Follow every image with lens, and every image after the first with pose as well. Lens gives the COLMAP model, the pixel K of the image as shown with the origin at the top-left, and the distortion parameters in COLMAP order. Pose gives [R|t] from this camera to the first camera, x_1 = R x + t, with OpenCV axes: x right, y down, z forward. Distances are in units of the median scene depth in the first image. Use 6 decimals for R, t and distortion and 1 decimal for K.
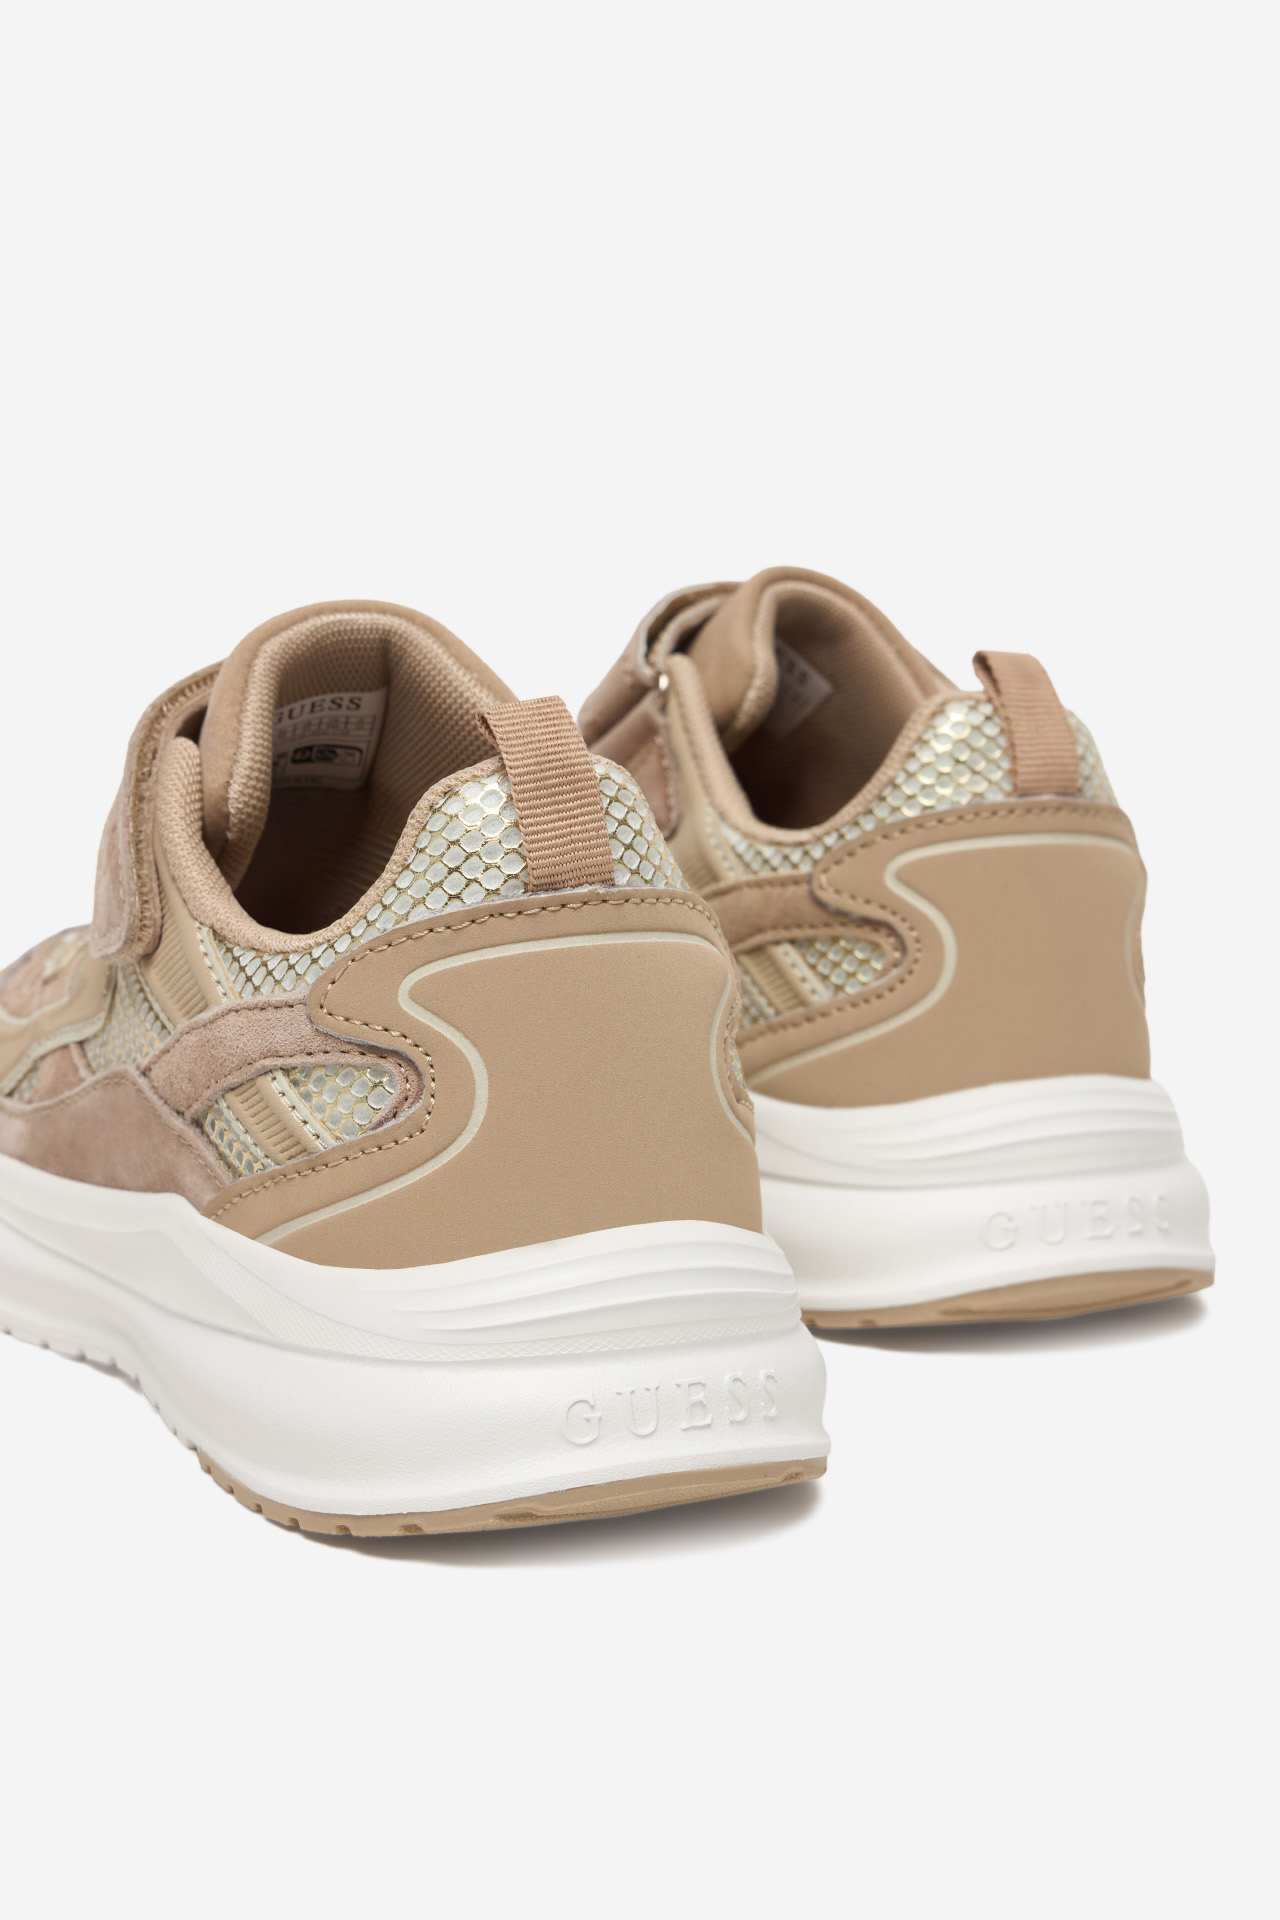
lens RADIAL K [[3957.5, 0, 640.7], [0, 3957.5, 960.2], [0, 0, 1]] dist [-0.106898, 0.000000]
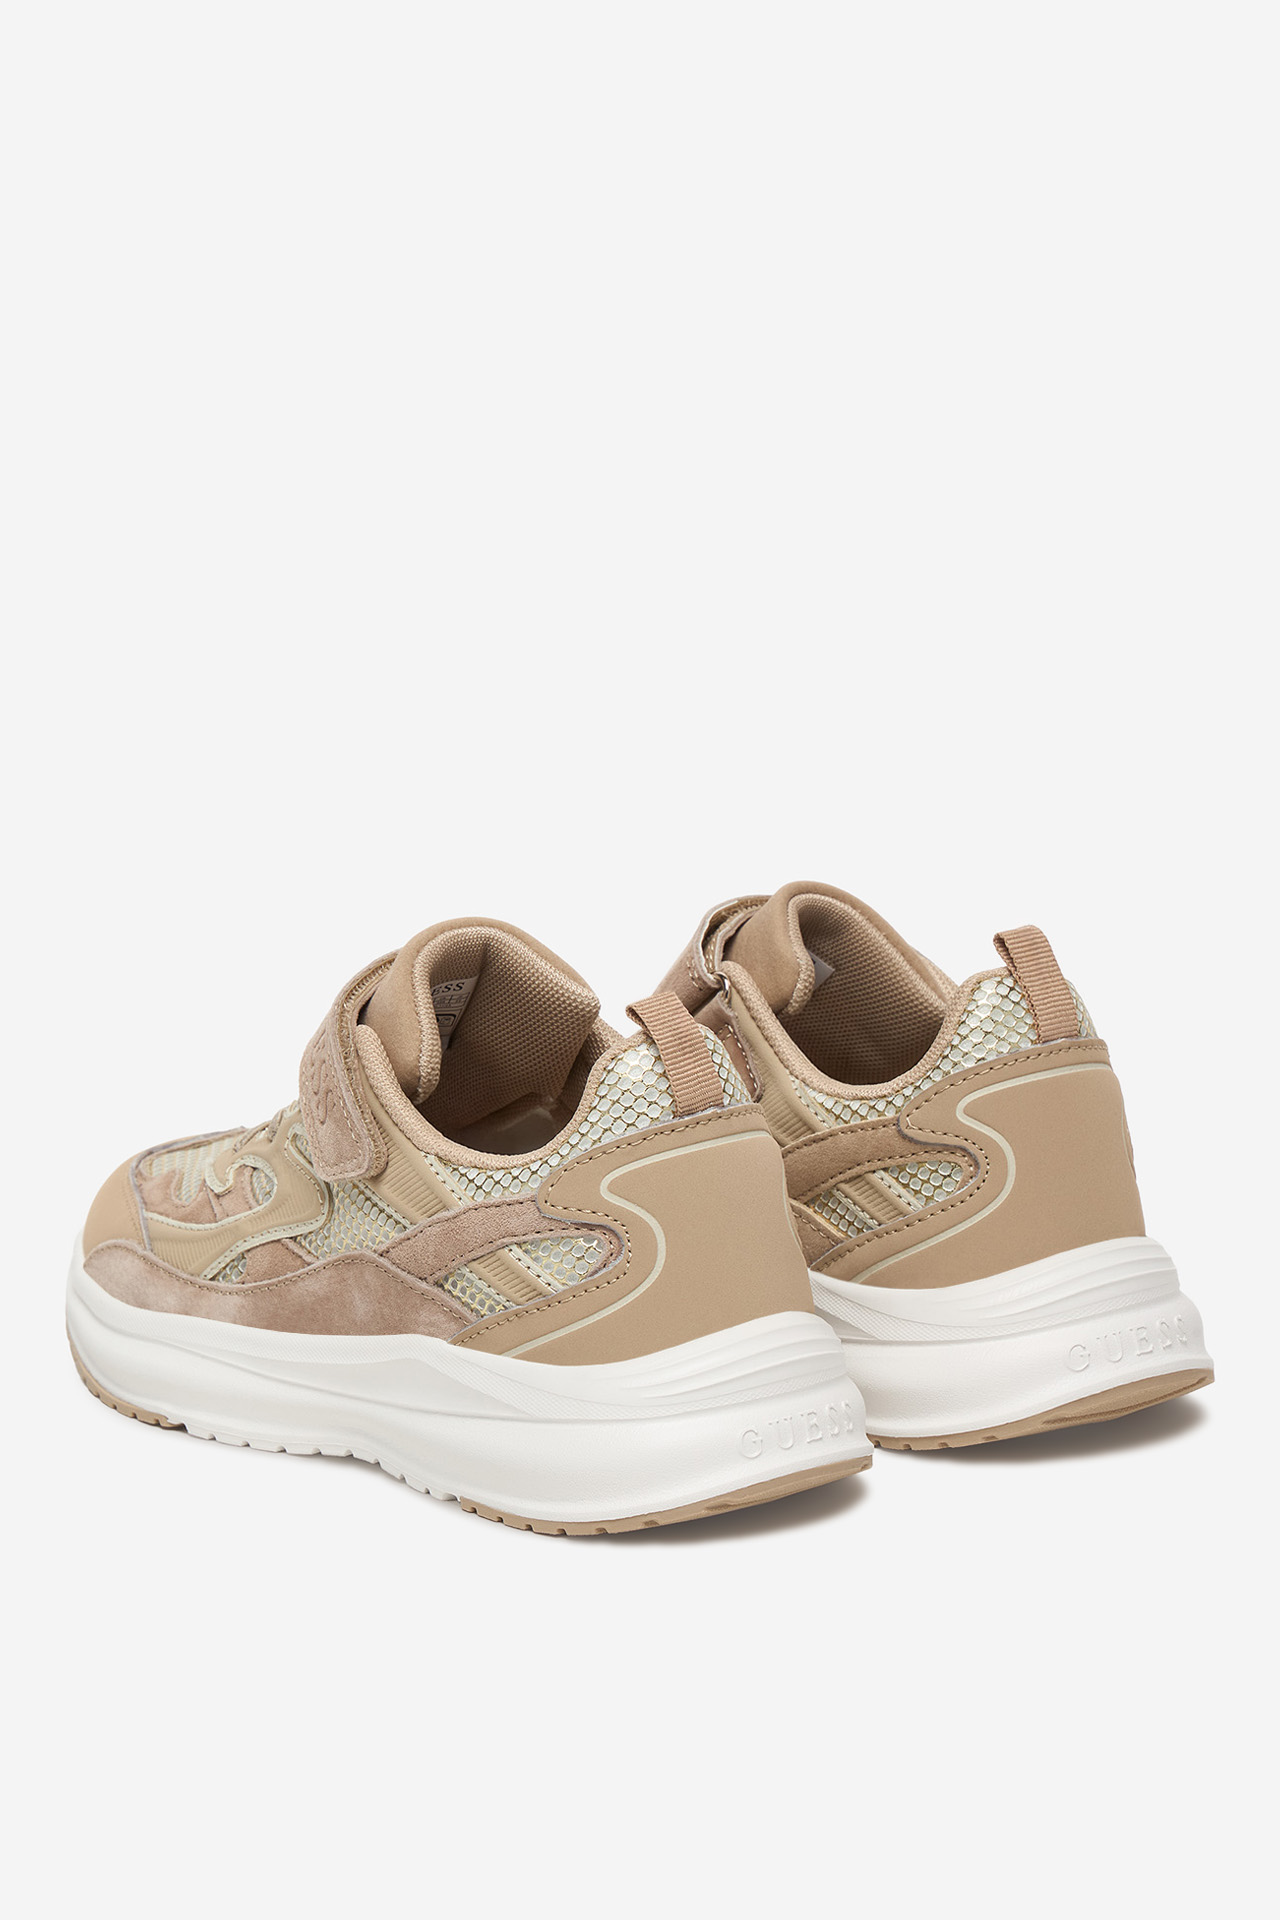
lens RADIAL K [[5398.0, 0, 639.4], [0, 5398.0, 960.4], [0, 0, 1]] dist [0.163319, 0.000000]
pose [[0.975462, -0.094838, 0.198694, -0.456729], [0.094052, 0.995477, 0.013413, -0.107774], [-0.199068, 0.005604, 0.979970, -1.097491]]
